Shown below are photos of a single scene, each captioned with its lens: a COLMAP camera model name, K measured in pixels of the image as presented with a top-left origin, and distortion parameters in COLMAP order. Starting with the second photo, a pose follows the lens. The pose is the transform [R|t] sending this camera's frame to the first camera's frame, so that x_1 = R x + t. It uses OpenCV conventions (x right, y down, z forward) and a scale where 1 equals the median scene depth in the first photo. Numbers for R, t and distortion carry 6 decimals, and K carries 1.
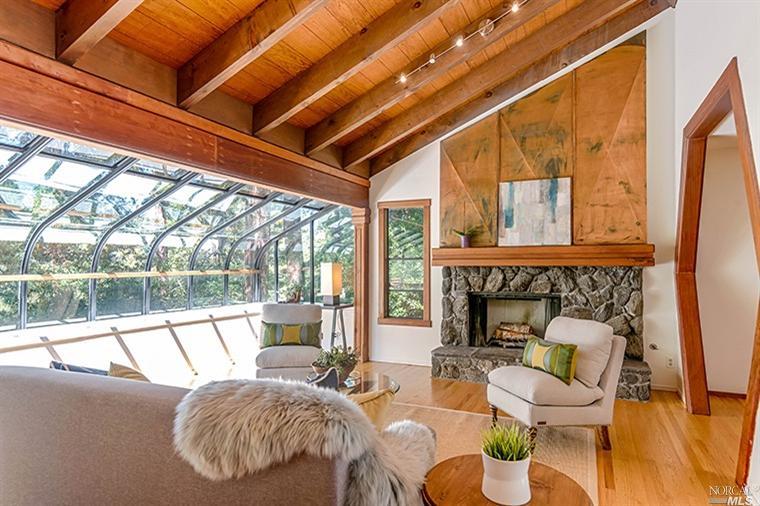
lens RADIAL K [[462.8, 0, 380.8], [0, 462.8, 255.5], [0, 0, 1]] dist [0.039255, 0.000240]
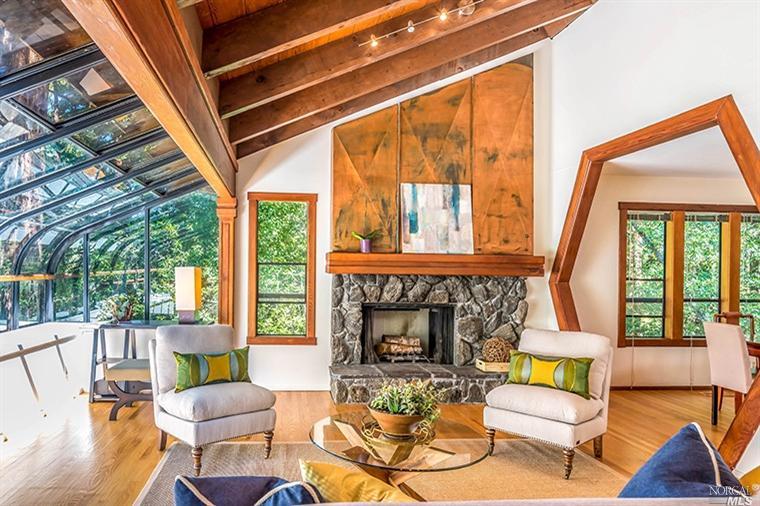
lens RADIAL K [[497.6, 0, 347.3], [0, 497.6, 273.2], [0, 0, 1]] dist [0.002395, 0.002885]
pose [[0.876428, 0.013578, 0.481342, -0.312317], [-0.026600, 0.999441, 0.020241, 0.003354], [-0.480798, -0.030543, 0.876299, 0.194290]]
